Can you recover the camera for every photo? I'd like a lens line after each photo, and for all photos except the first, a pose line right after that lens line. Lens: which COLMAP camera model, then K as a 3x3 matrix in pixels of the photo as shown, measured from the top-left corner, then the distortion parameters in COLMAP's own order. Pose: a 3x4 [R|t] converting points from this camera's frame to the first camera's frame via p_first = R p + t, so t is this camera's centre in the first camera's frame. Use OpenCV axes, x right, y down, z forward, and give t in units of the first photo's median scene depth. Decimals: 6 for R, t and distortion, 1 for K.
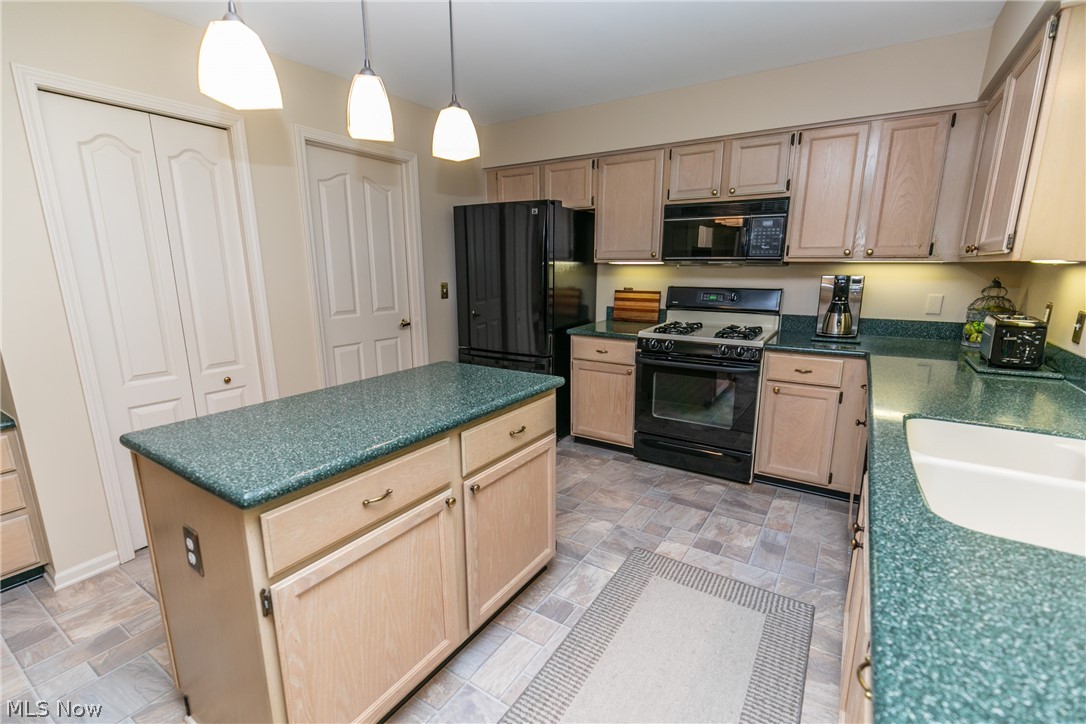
lens RADIAL K [[481.6, 0, 545.0], [0, 481.6, 371.5], [0, 0, 1]] dist [0.001424, -0.000528]
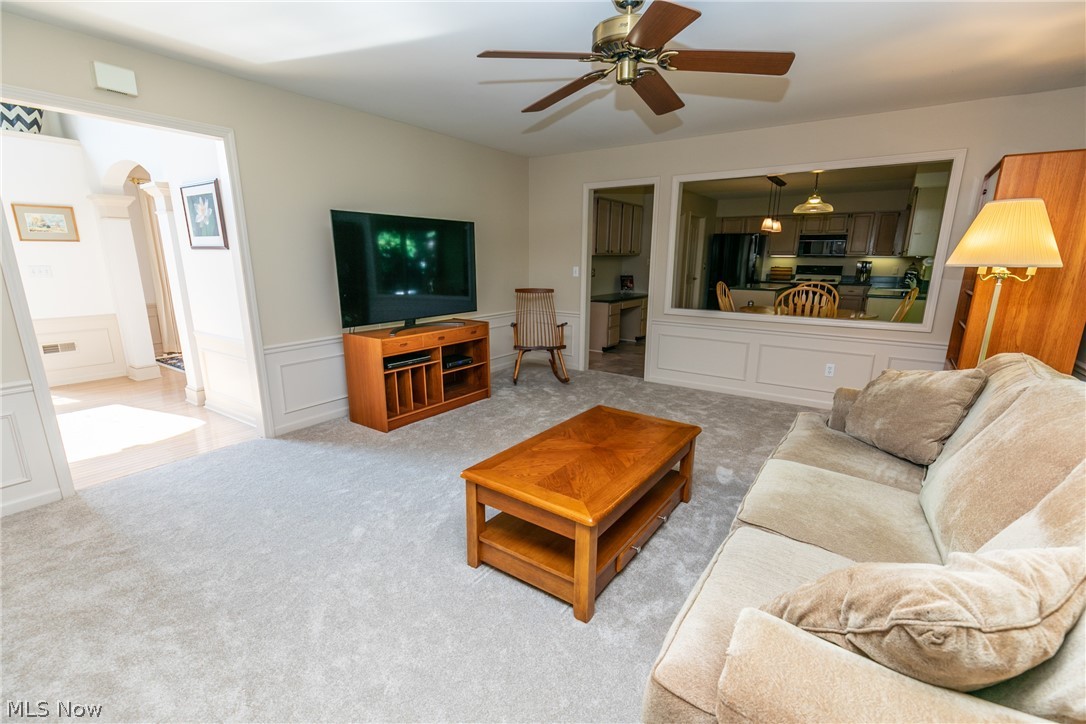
lens RADIAL K [[481.6, 0, 539.5], [0, 481.6, 369.8], [0, 0, 1]] dist [0.001424, -0.000528]
pose [[0.998812, 0.018956, -0.044893, -1.175636], [-0.018550, 0.999783, 0.009450, 0.456616], [0.045062, -0.008606, 0.998947, -1.957343]]
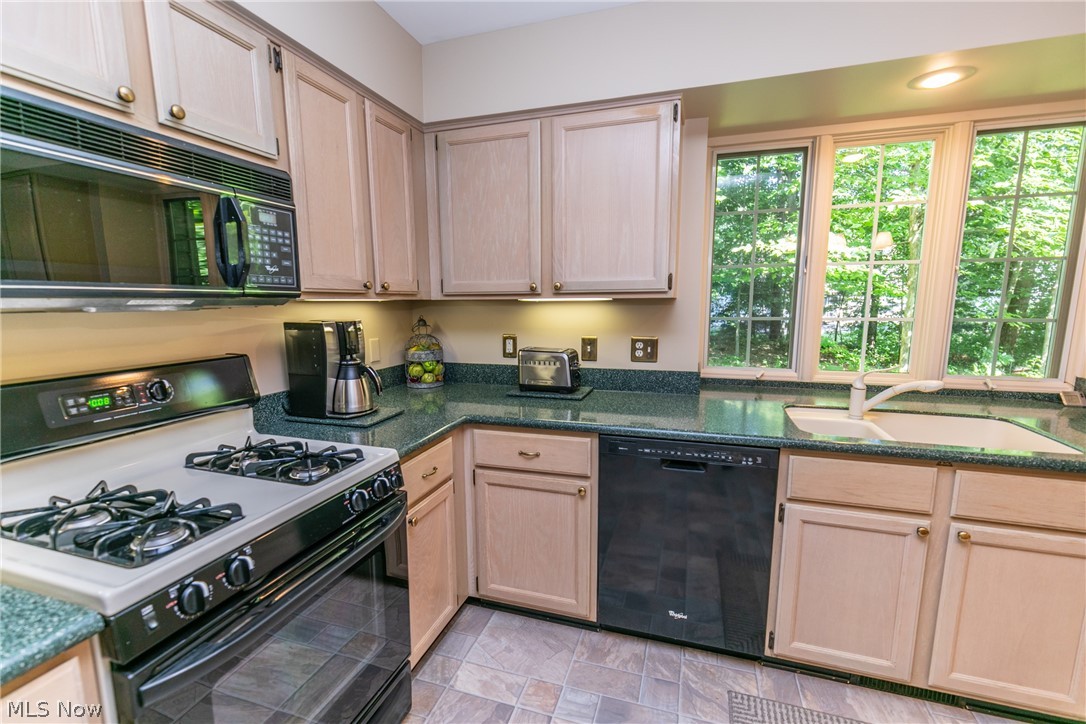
lens RADIAL K [[481.6, 0, 537.9], [0, 481.6, 369.0], [0, 0, 1]] dist [0.001424, -0.000528]
pose [[-0.243940, -0.136501, 0.960136, -0.067616], [0.216988, 0.957262, 0.191222, -0.192750], [-0.945203, 0.254985, -0.203896, 0.850315]]
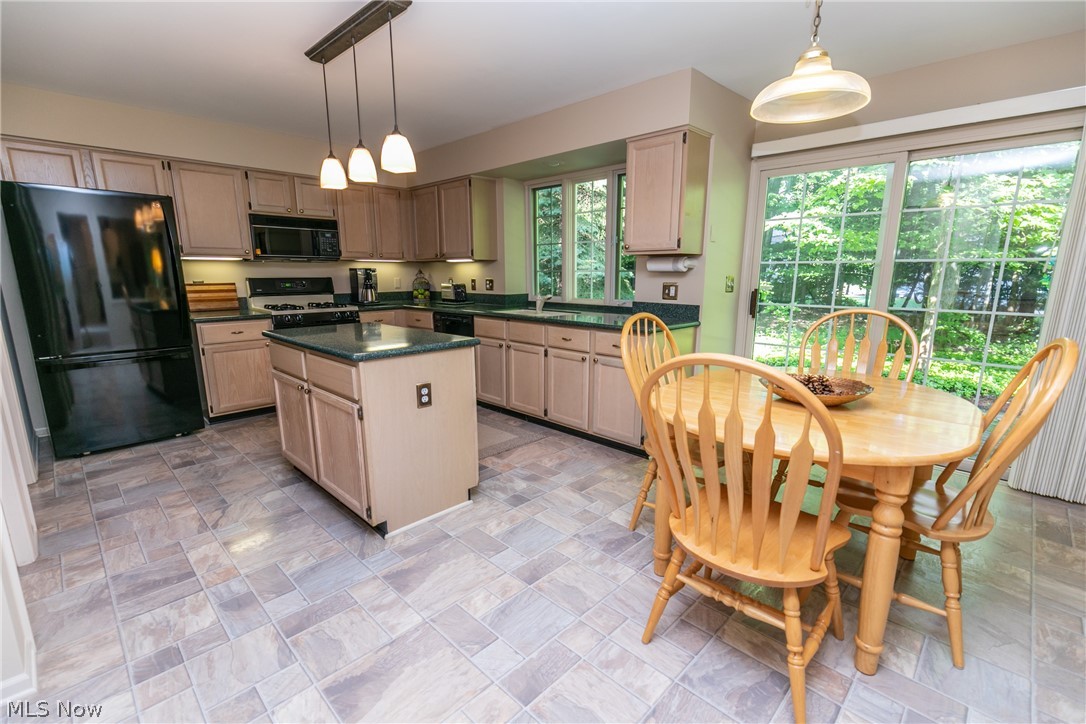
lens RADIAL K [[481.6, 0, 543.9], [0, 481.6, 366.2], [0, 0, 1]] dist [0.001424, -0.000528]
pose [[0.206404, -0.190388, 0.959766, -0.961515], [0.210832, 0.966500, 0.146383, 0.026226], [-0.955483, 0.172135, 0.239629, 0.011473]]
